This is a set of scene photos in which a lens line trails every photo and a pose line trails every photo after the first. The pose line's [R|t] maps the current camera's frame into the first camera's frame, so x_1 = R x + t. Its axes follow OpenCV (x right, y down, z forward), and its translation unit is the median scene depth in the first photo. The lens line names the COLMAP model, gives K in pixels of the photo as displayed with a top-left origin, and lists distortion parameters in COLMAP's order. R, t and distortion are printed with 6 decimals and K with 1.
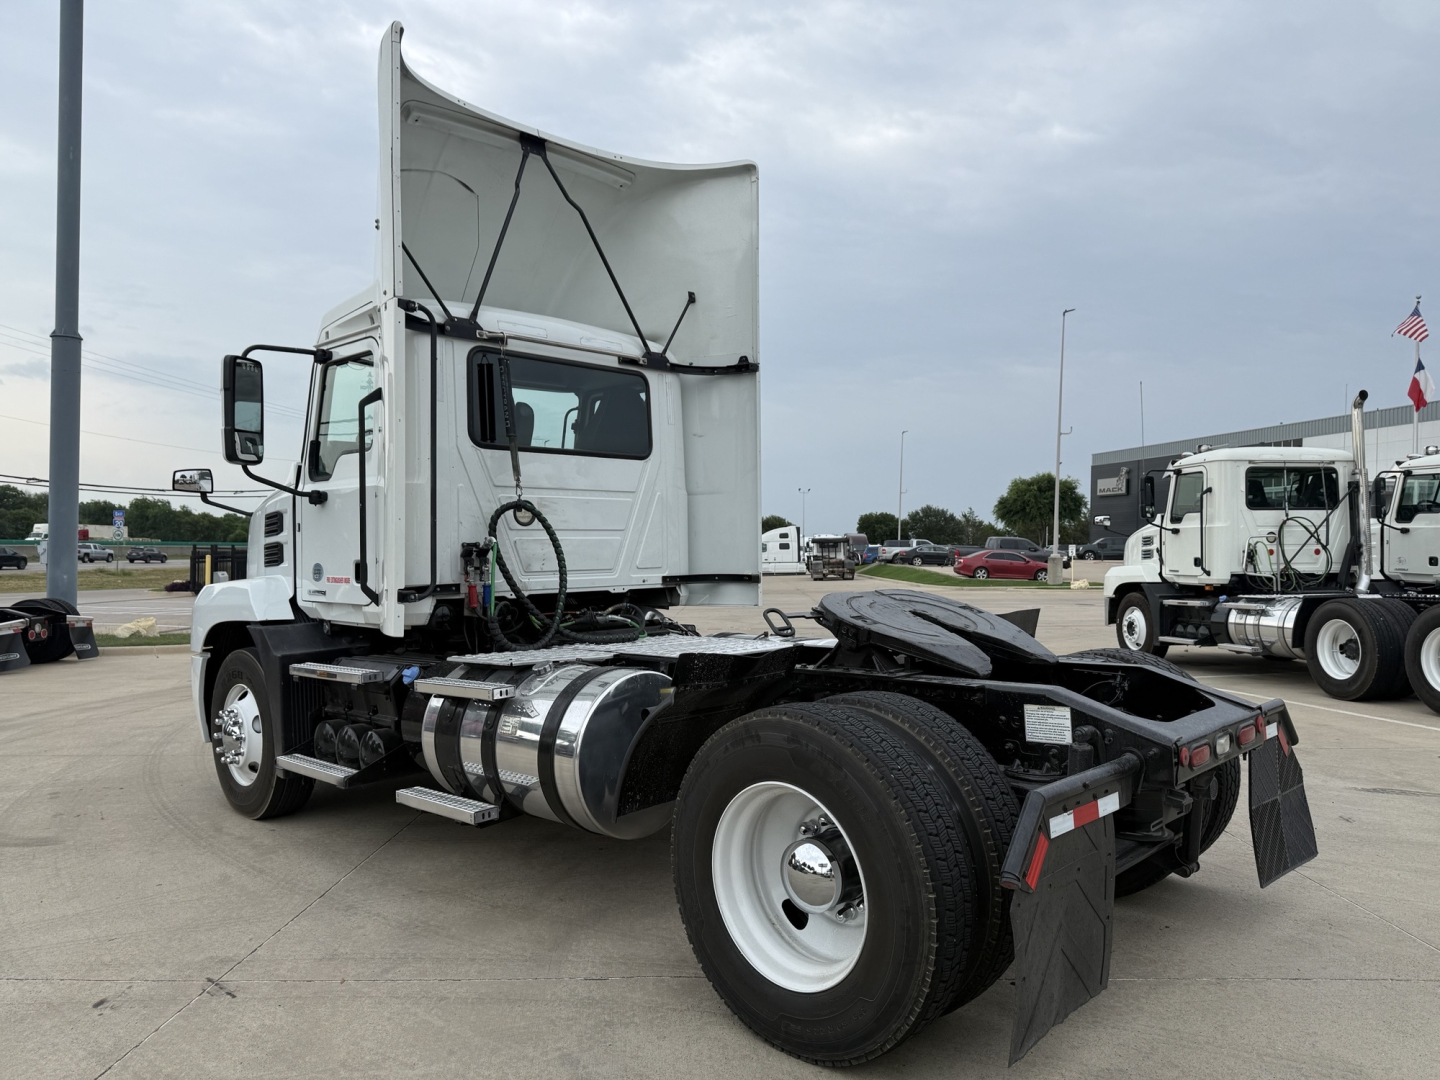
lens RADIAL K [[1011.5, 0, 724.8], [0, 1011.5, 544.6], [0, 0, 1]] dist [0.024754, -0.027446]
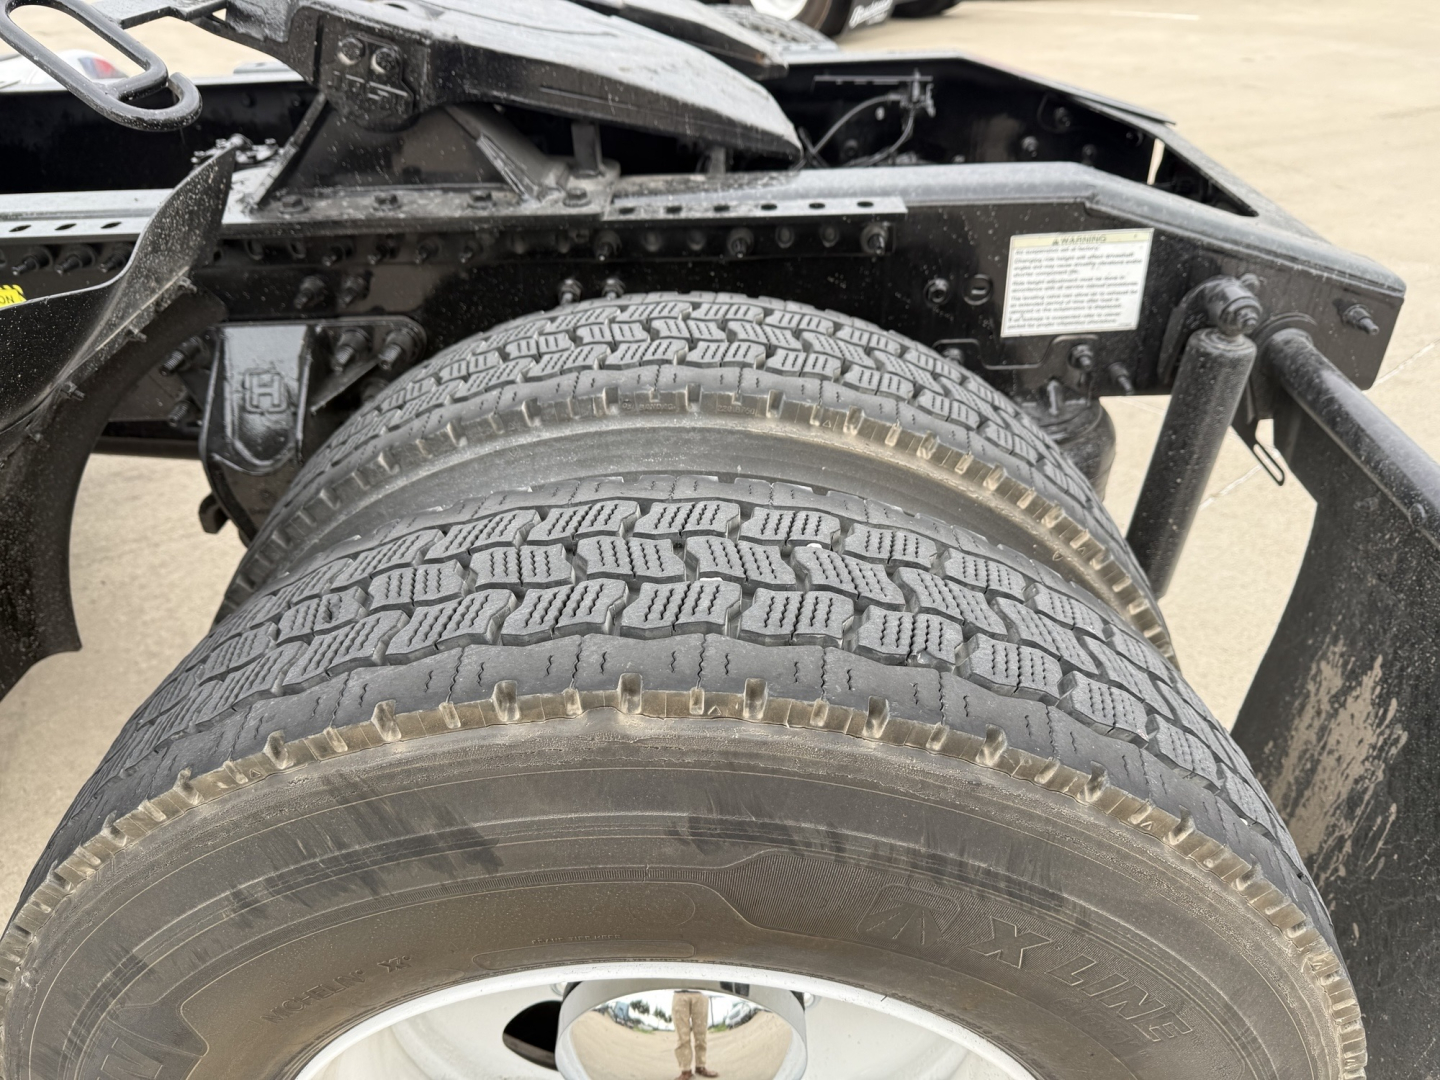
lens RADIAL K [[1011.5, 0, 718.8], [0, 1011.5, 539.2], [0, 0, 1]] dist [0.024754, -0.027446]
pose [[0.720780, -0.399259, 0.566629, -0.009476], [0.009170, 0.822874, 0.568150, 0.032623], [-0.693104, -0.404315, 0.596772, 0.594229]]
